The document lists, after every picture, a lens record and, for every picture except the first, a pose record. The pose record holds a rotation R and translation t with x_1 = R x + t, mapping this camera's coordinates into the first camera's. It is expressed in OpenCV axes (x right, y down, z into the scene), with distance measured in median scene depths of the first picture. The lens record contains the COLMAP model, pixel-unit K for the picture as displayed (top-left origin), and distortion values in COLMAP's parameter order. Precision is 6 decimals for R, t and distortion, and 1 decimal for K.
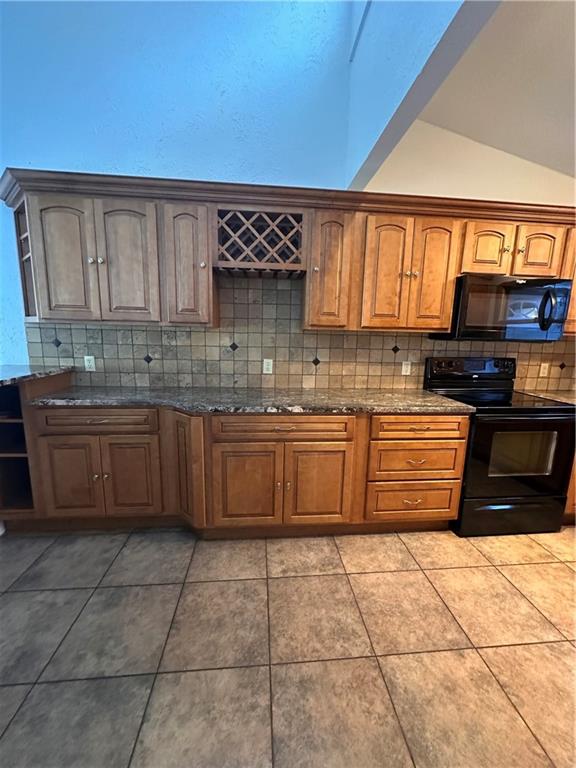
lens RADIAL K [[306.3, 0, 288.4], [0, 306.3, 383.0], [0, 0, 1]] dist [-0.003611, 0.000599]
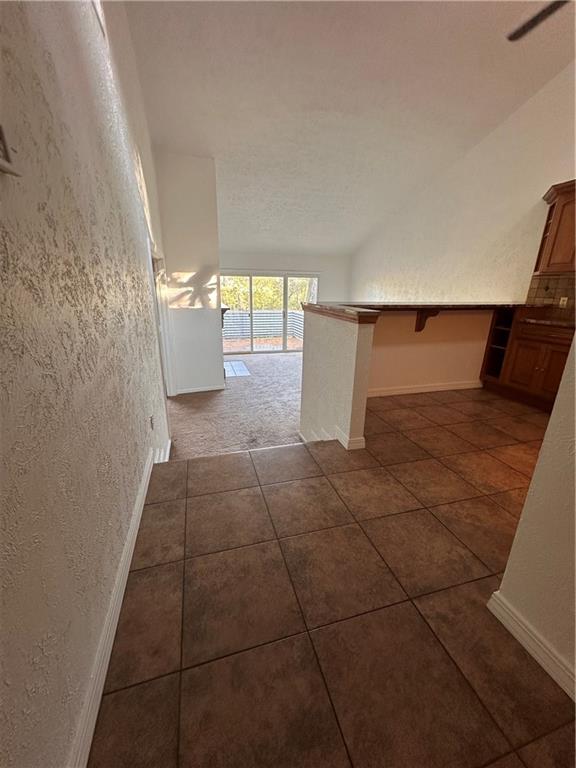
lens RADIAL K [[306.3, 0, 285.4], [0, 306.3, 380.0], [0, 0, 1]] dist [-0.003611, 0.000599]
pose [[0.184073, 0.281213, -0.941826, 0.714958], [-0.169935, 0.952875, 0.251299, 0.178679], [0.968111, 0.113792, 0.223186, -0.705496]]
